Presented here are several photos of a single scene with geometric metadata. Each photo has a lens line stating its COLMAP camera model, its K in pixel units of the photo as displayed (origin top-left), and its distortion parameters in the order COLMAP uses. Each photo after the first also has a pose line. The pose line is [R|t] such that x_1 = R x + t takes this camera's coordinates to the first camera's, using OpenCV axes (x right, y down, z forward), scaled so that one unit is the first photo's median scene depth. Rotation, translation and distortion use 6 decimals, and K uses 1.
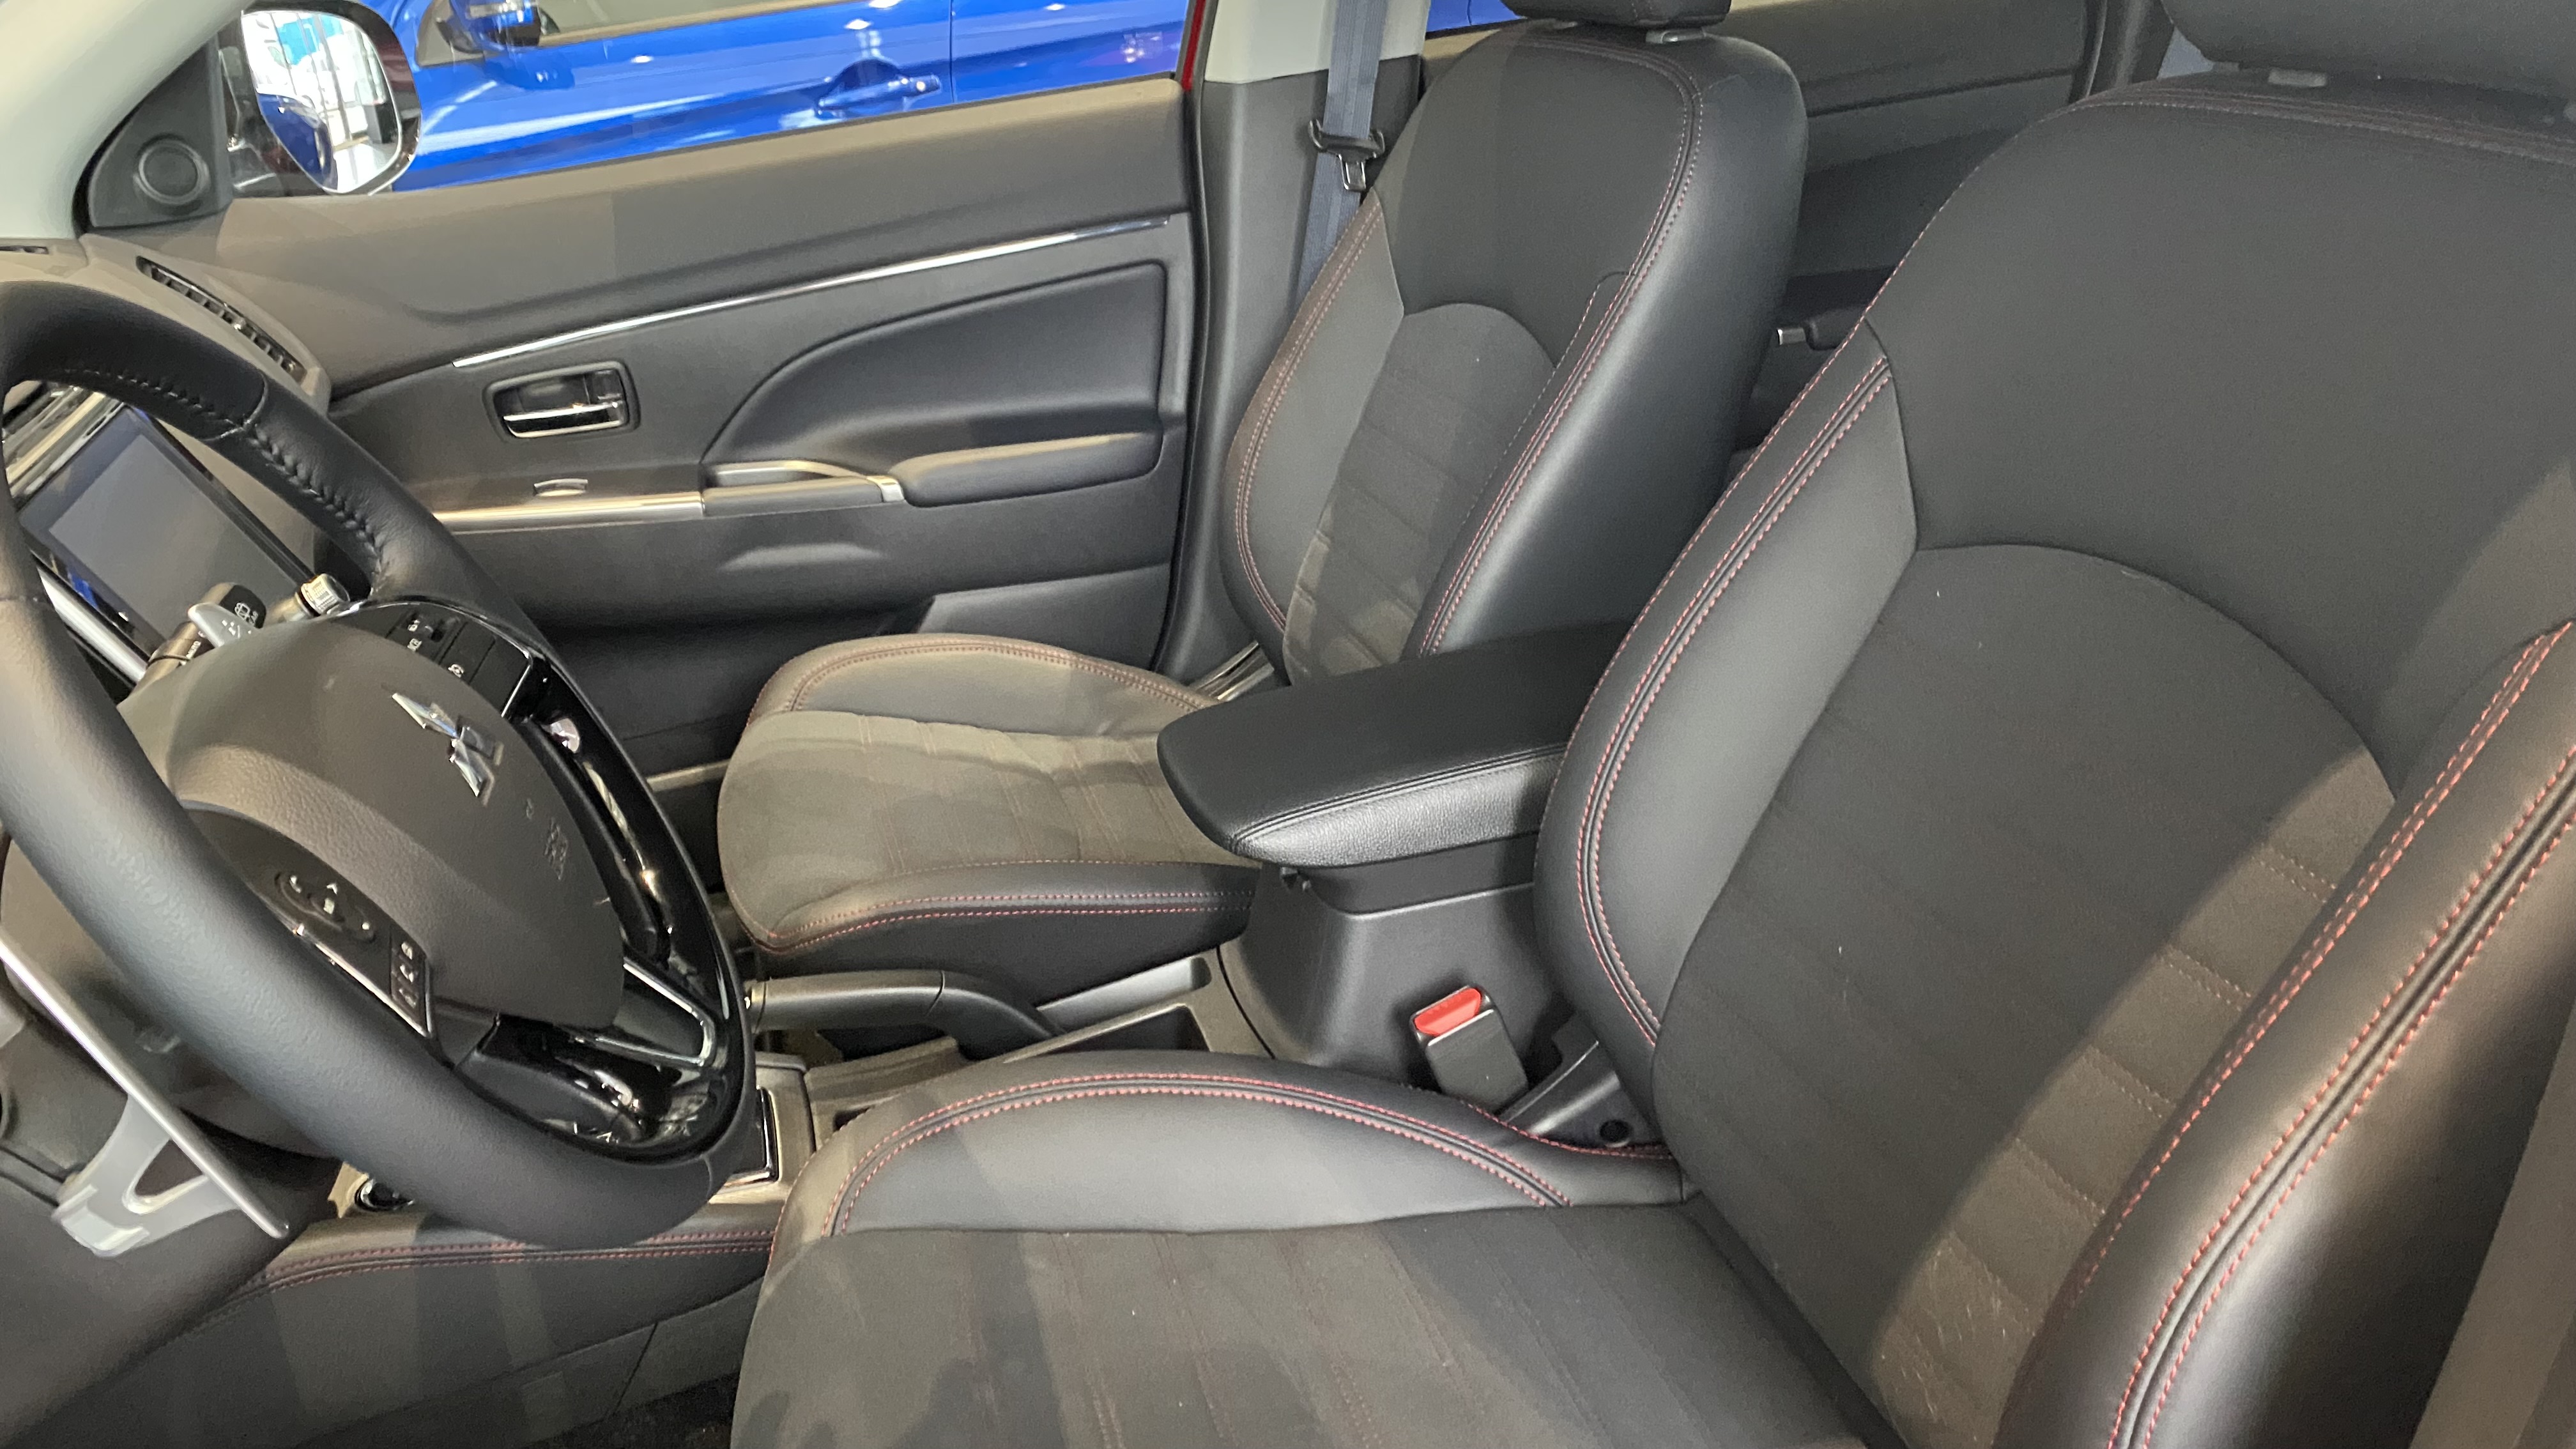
lens RADIAL K [[1972.5, 0, 1267.7], [0, 1972.5, 709.4], [0, 0, 1]] dist [0.046002, -0.073878]
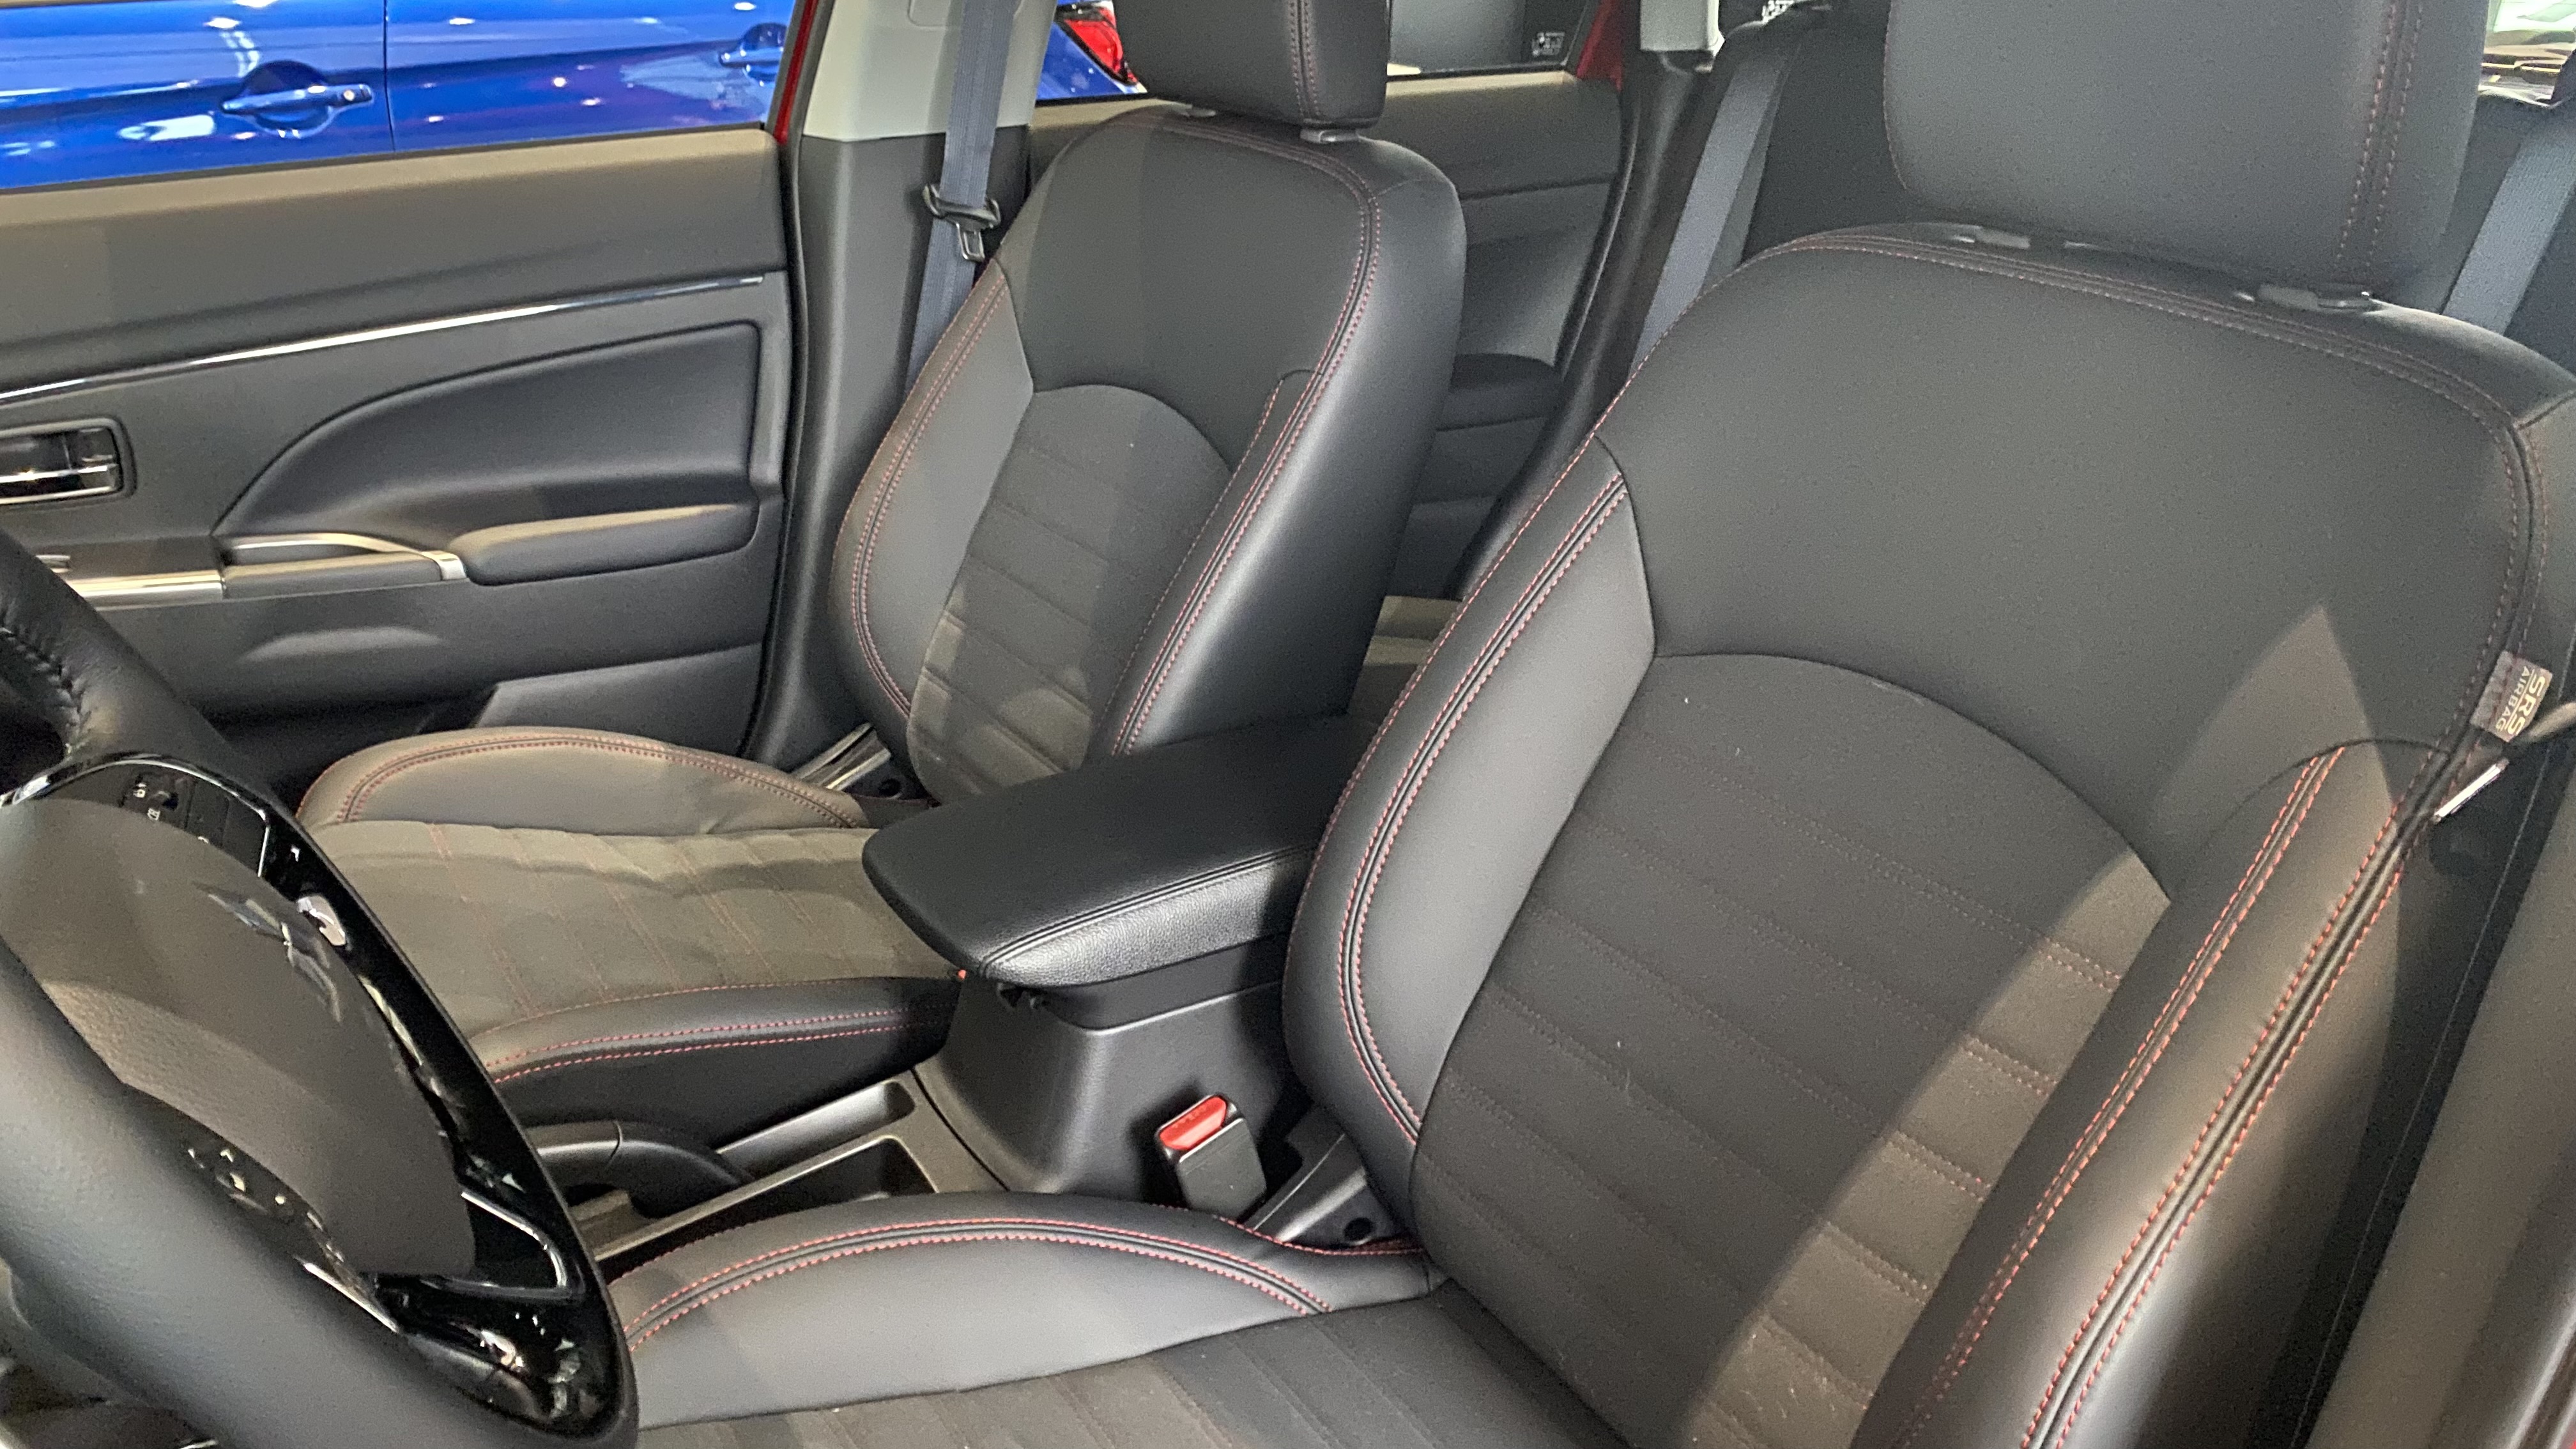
lens RADIAL K [[1972.5, 0, 1295.7], [0, 1972.5, 717.4], [0, 0, 1]] dist [0.046002, -0.073878]
pose [[0.951976, -0.019912, 0.305524, -0.133983], [0.024549, 0.999634, -0.011344, -0.030766], [-0.305186, 0.018299, 0.952117, 0.043370]]
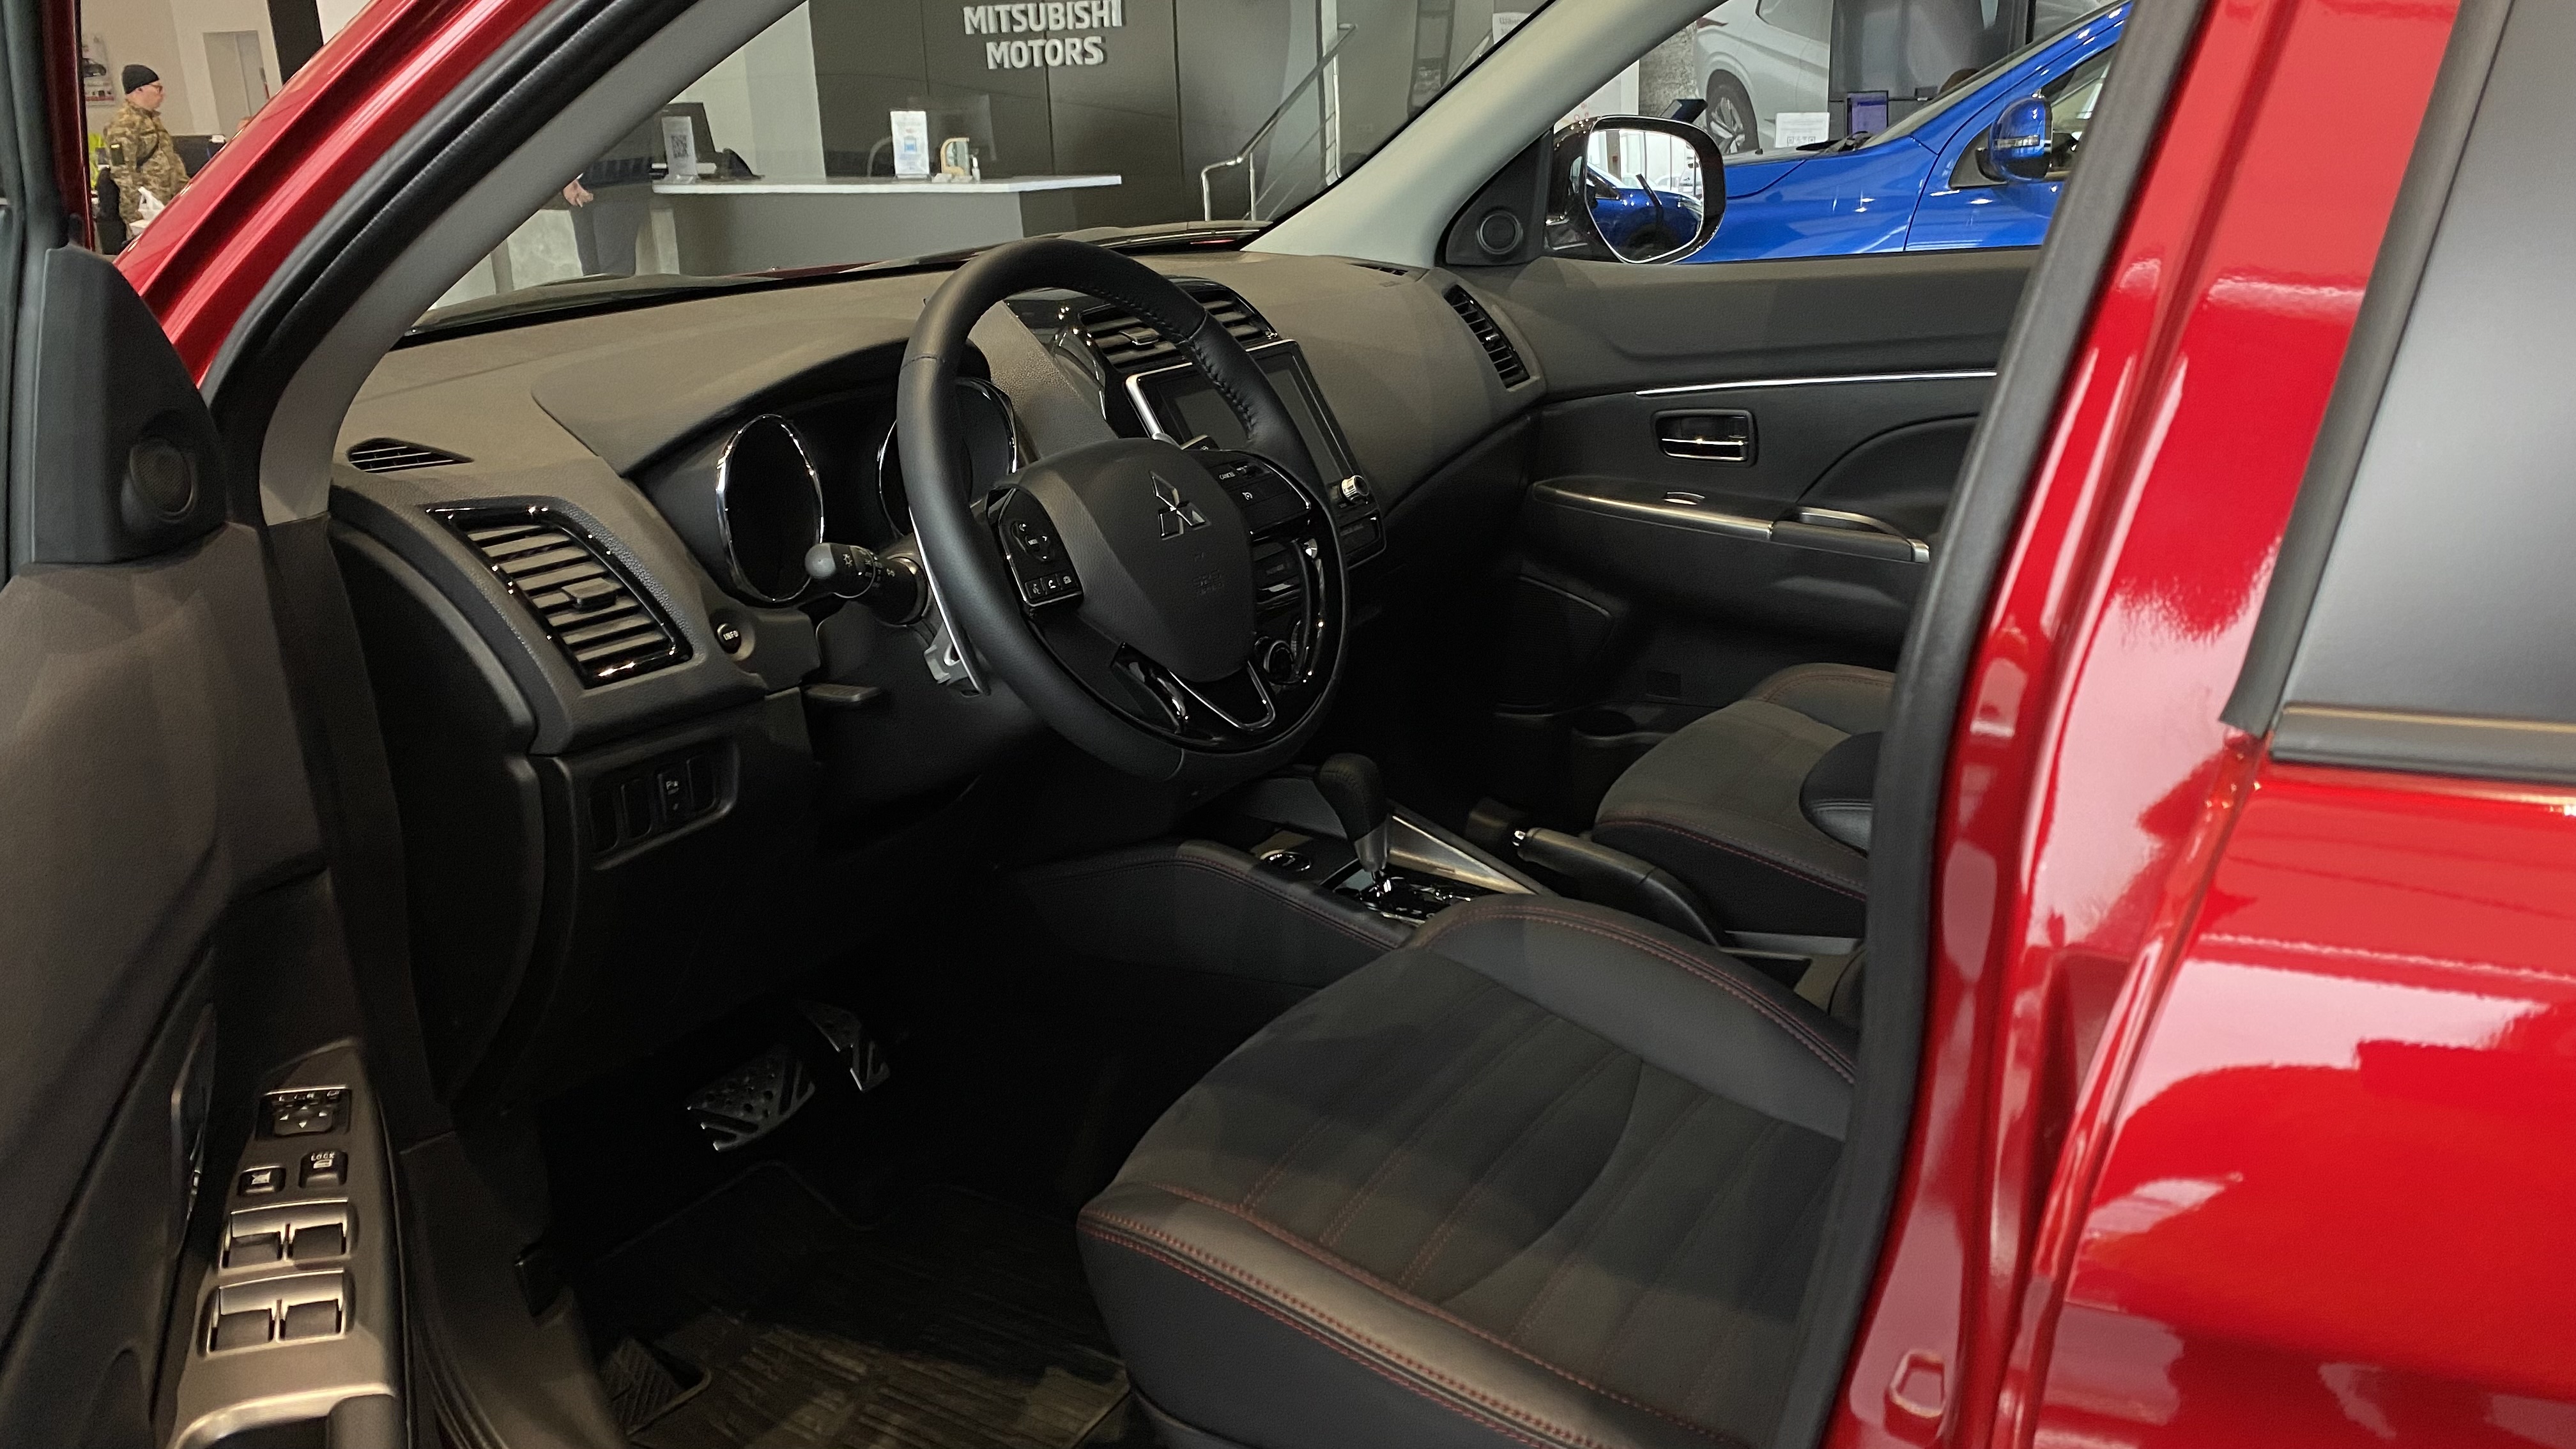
lens RADIAL K [[1972.5, 0, 1229.8], [0, 1972.5, 752.2], [0, 0, 1]] dist [0.046002, -0.073878]
pose [[0.658733, 0.274476, -0.700524, 0.512956], [-0.302134, 0.949213, 0.087807, 0.028860], [0.689047, 0.153811, 0.708206, -0.127340]]
